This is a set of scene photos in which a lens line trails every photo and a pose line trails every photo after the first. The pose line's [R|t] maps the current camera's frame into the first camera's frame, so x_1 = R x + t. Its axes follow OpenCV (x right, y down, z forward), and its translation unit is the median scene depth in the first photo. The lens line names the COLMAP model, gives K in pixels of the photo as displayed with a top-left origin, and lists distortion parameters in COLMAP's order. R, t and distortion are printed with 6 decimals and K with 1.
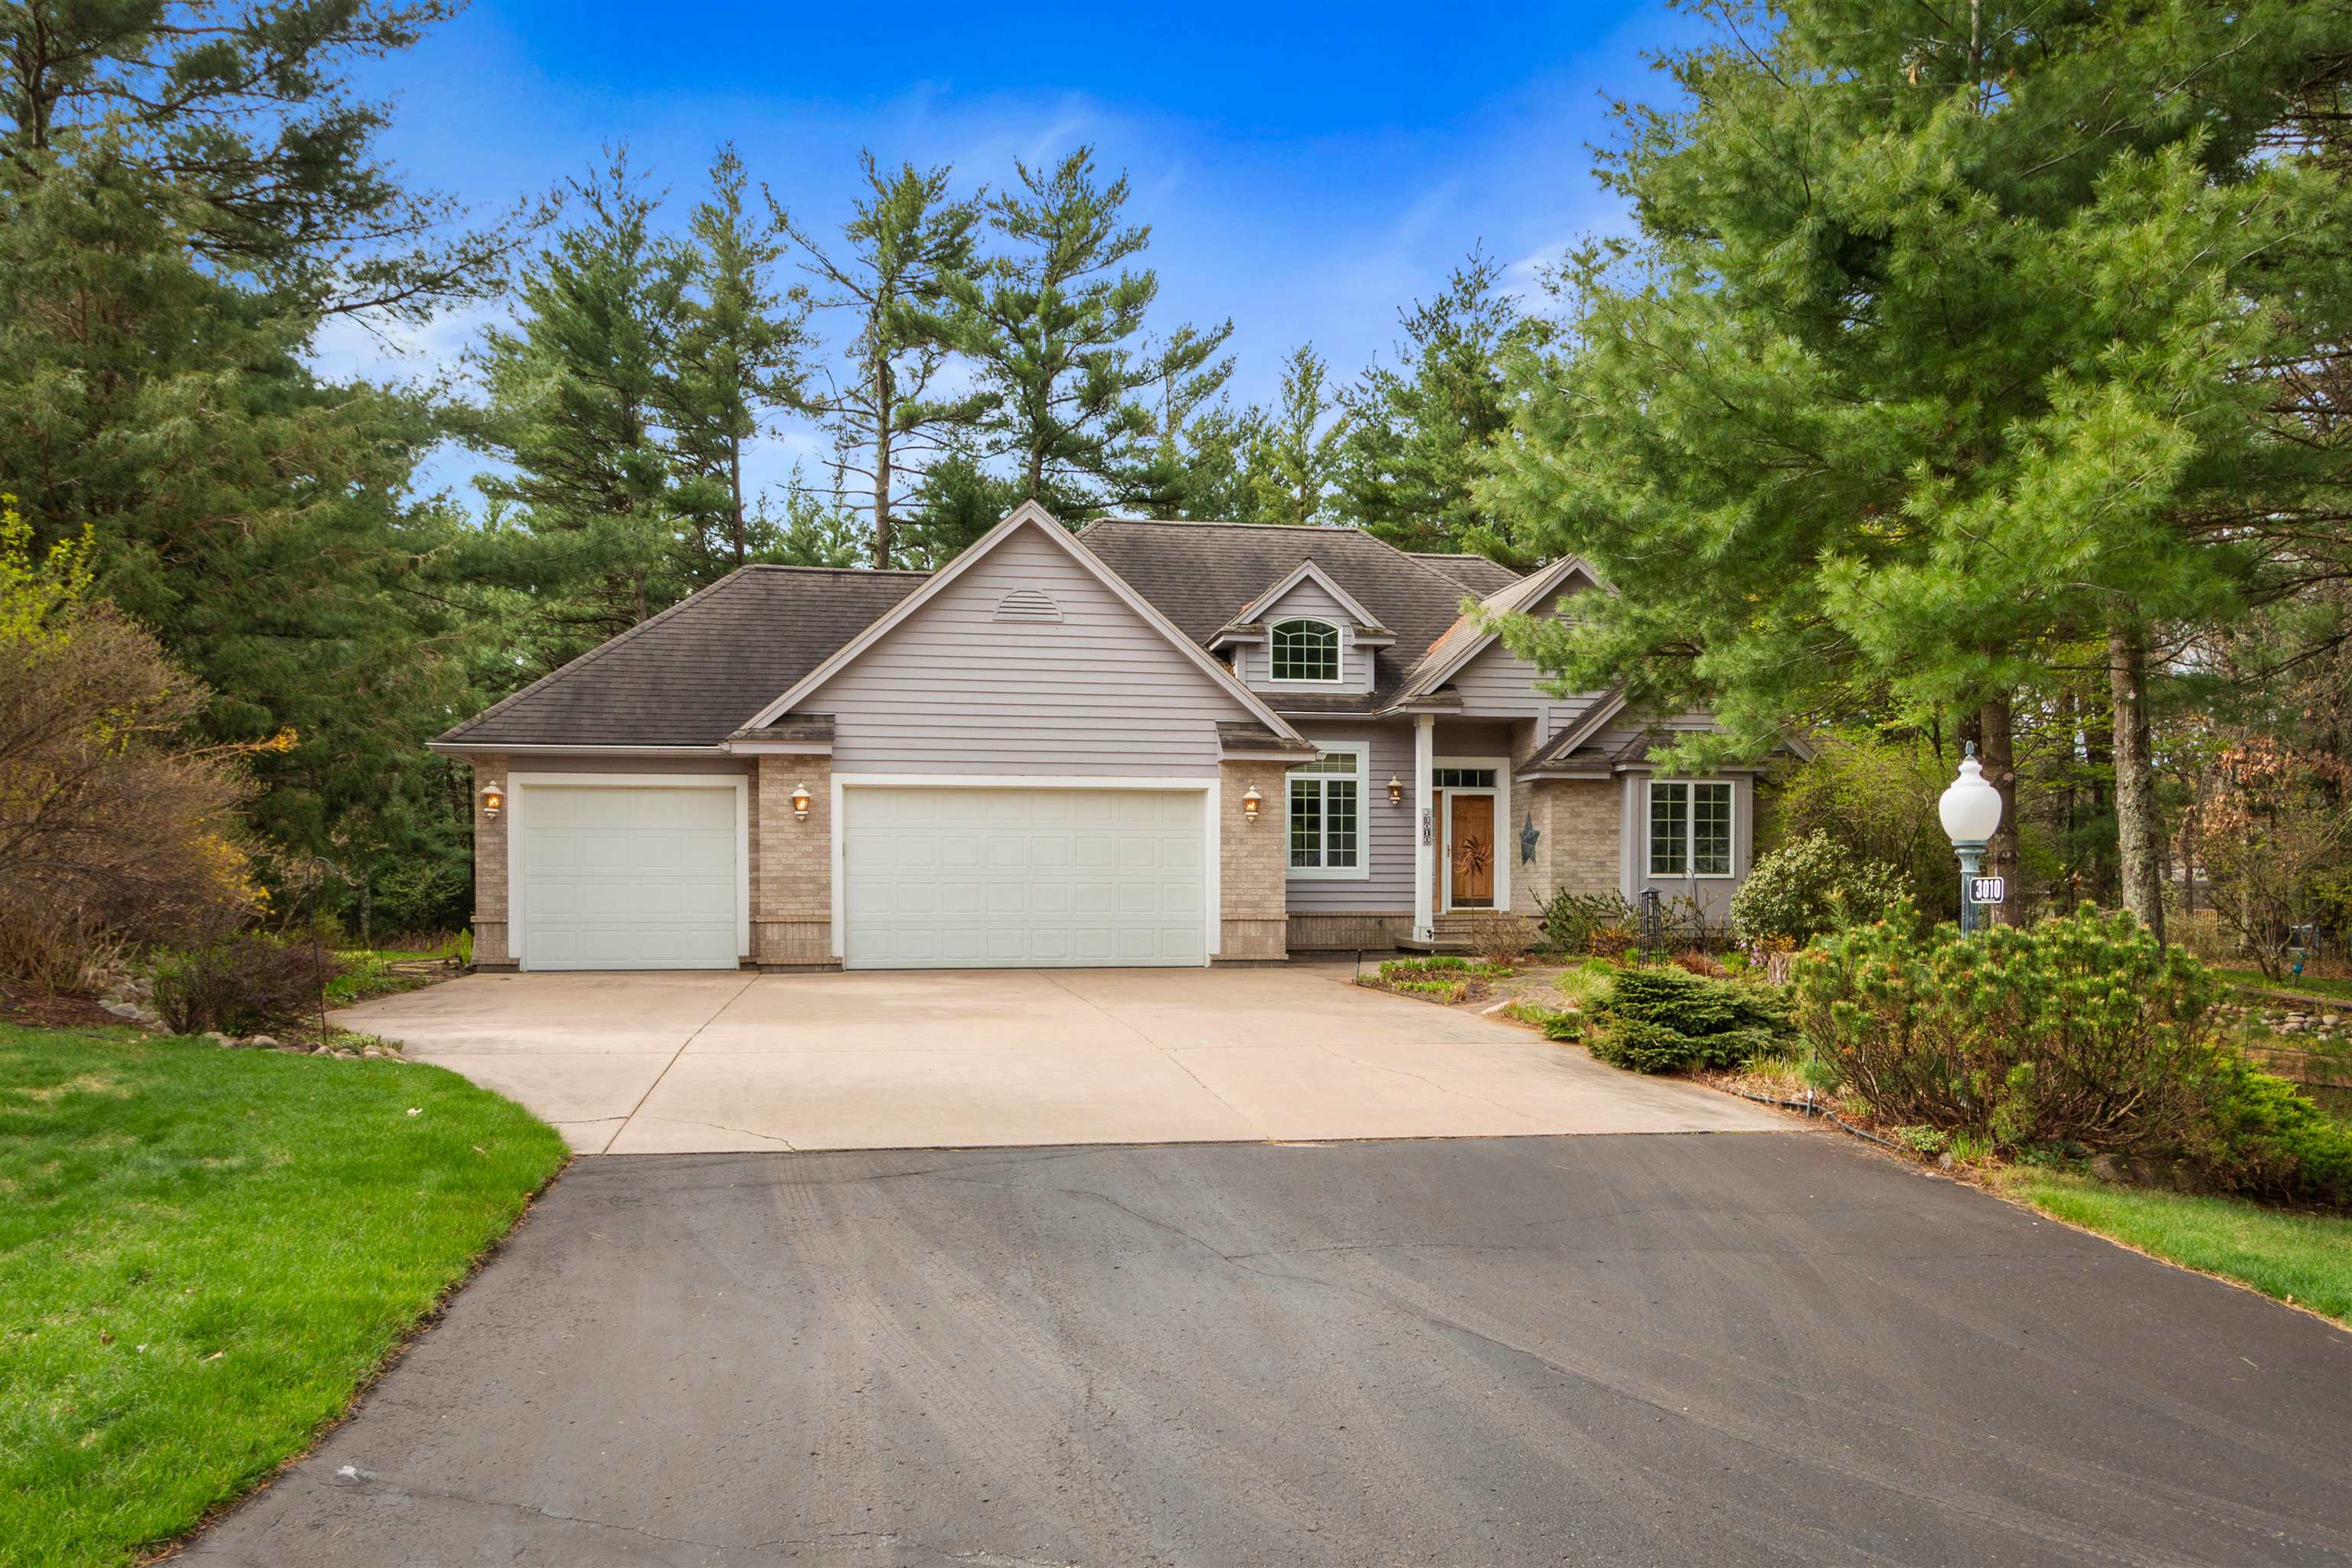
lens RADIAL K [[1352.8, 0, 1170.1], [0, 1352.8, 715.9], [0, 0, 1]] dist [-0.000545, 0.001527]
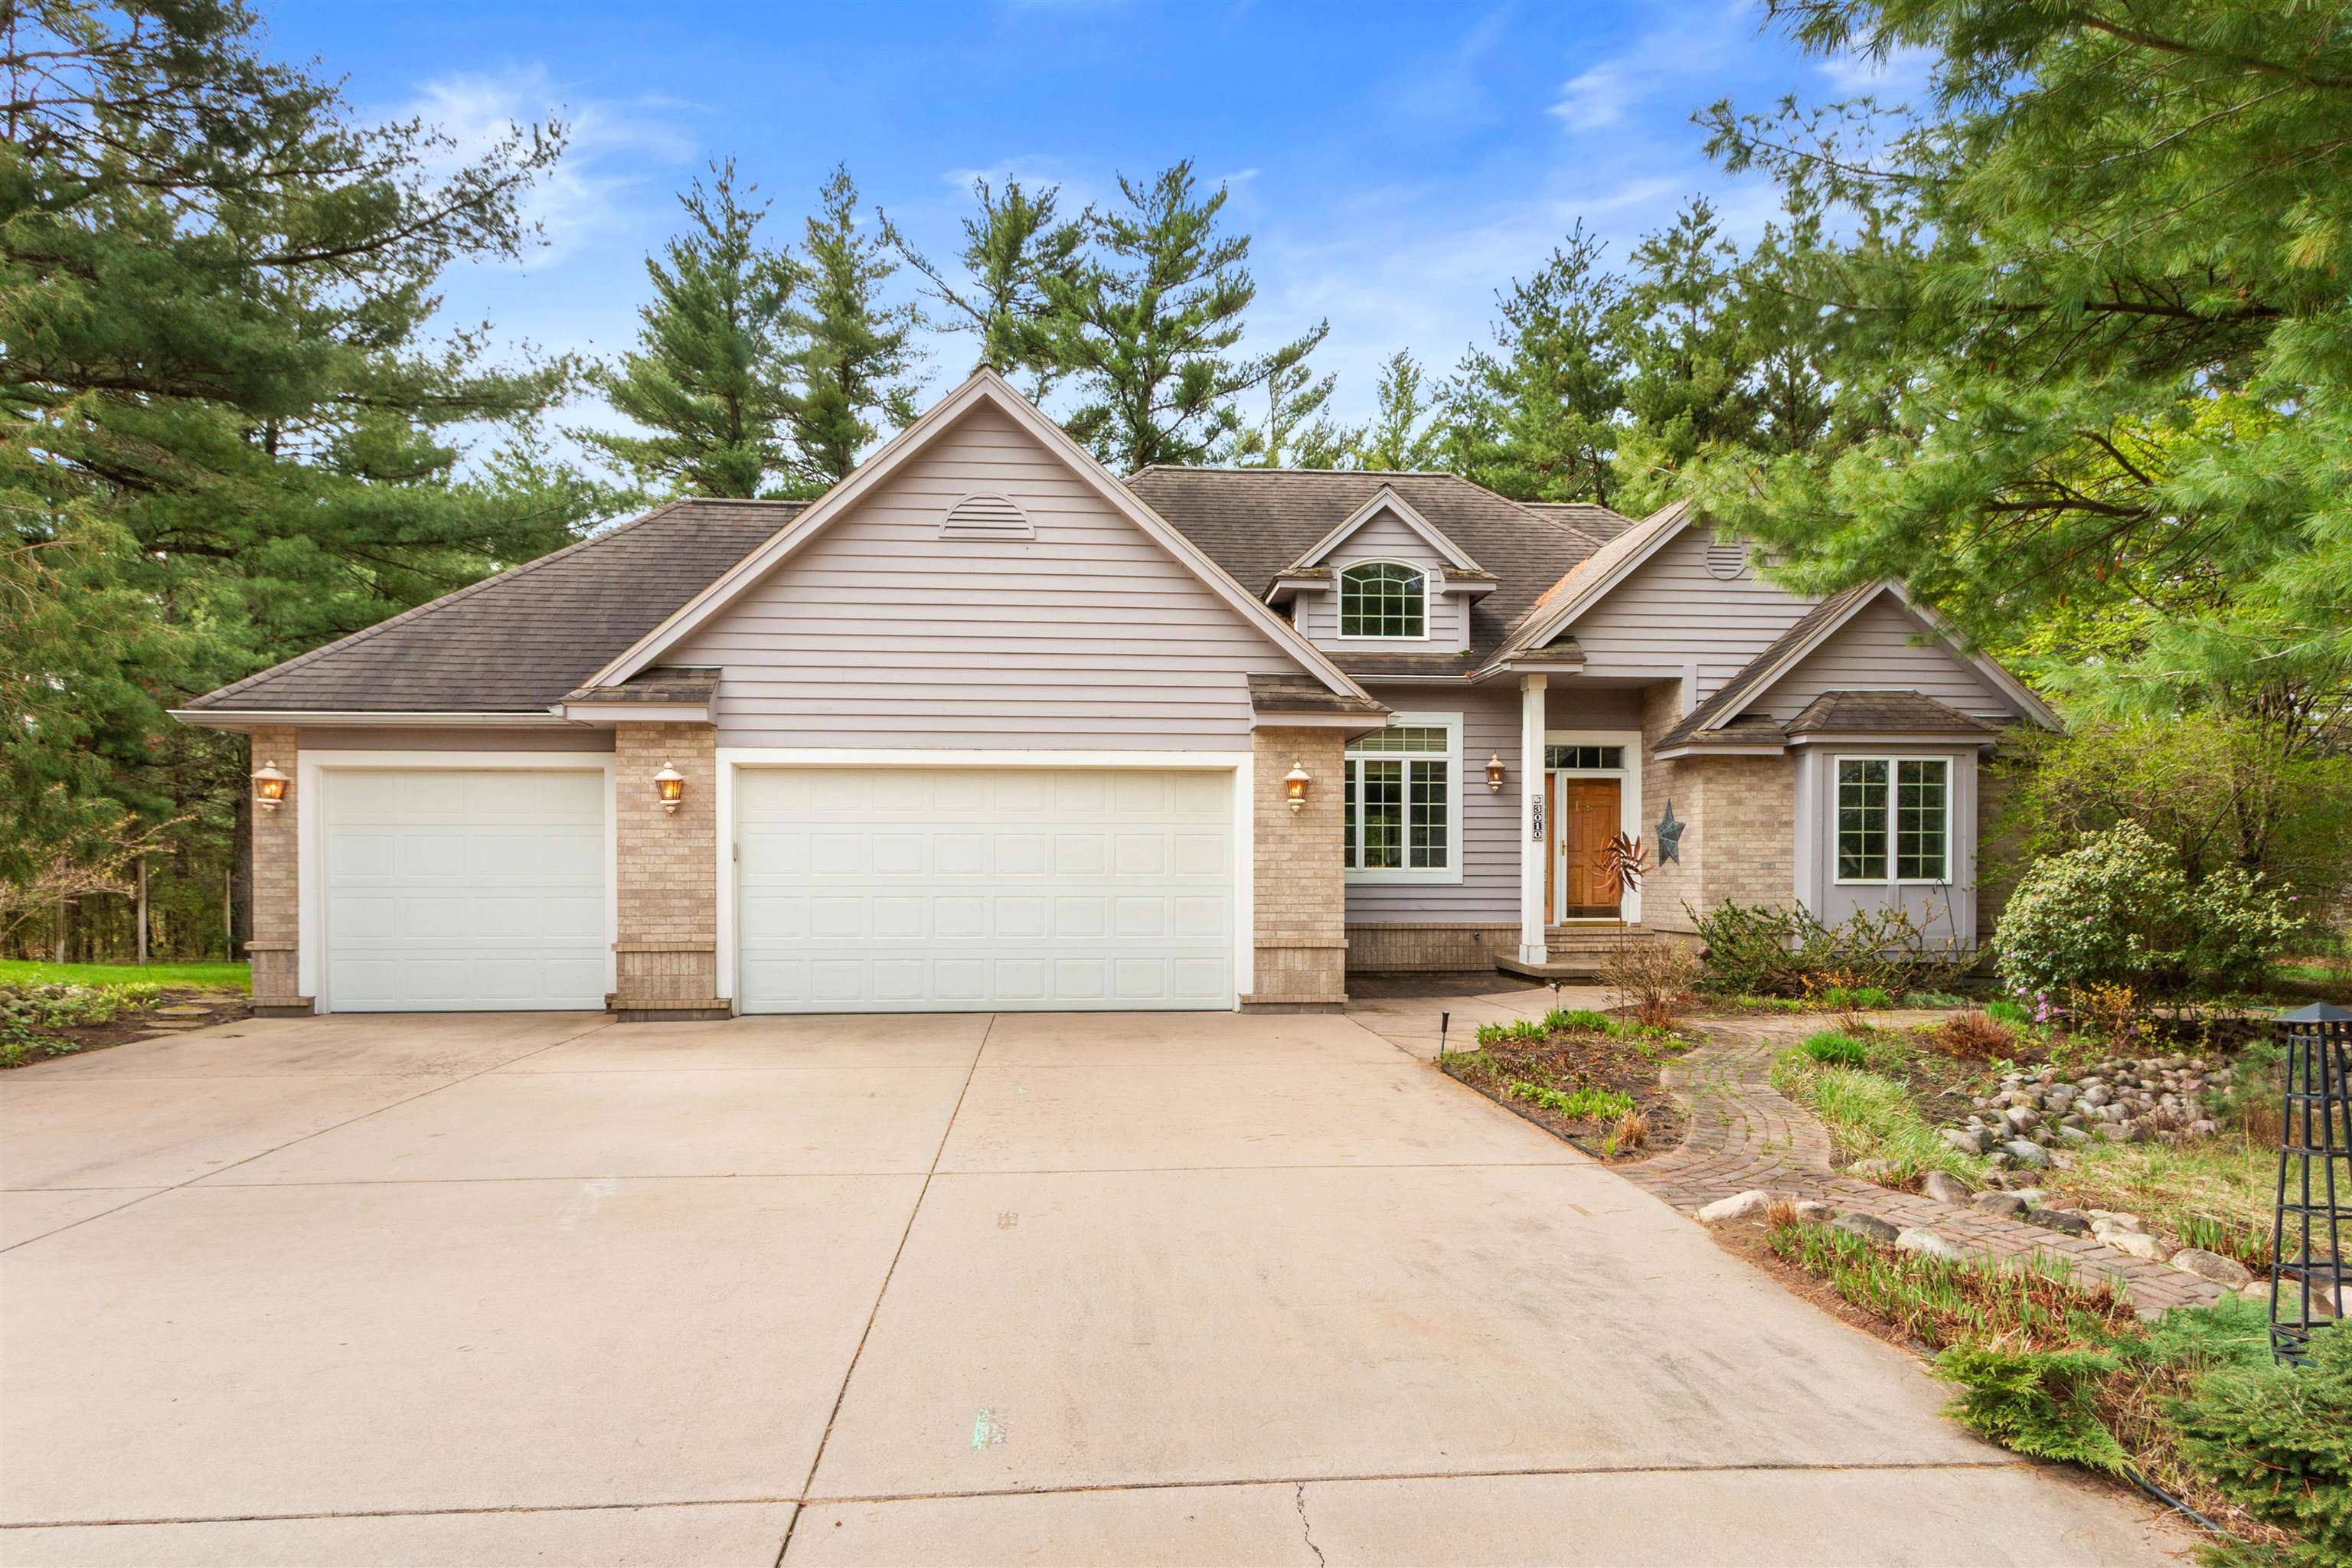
lens RADIAL K [[1224.8, 0, 1180.0], [0, 1224.8, 777.1], [0, 0, 1]] dist [0.011271, -0.005679]
pose [[0.996603, -0.006074, -0.082126, 0.039335], [0.010051, 0.998792, 0.048105, 0.020880], [0.081735, -0.048767, 0.995460, 0.261303]]
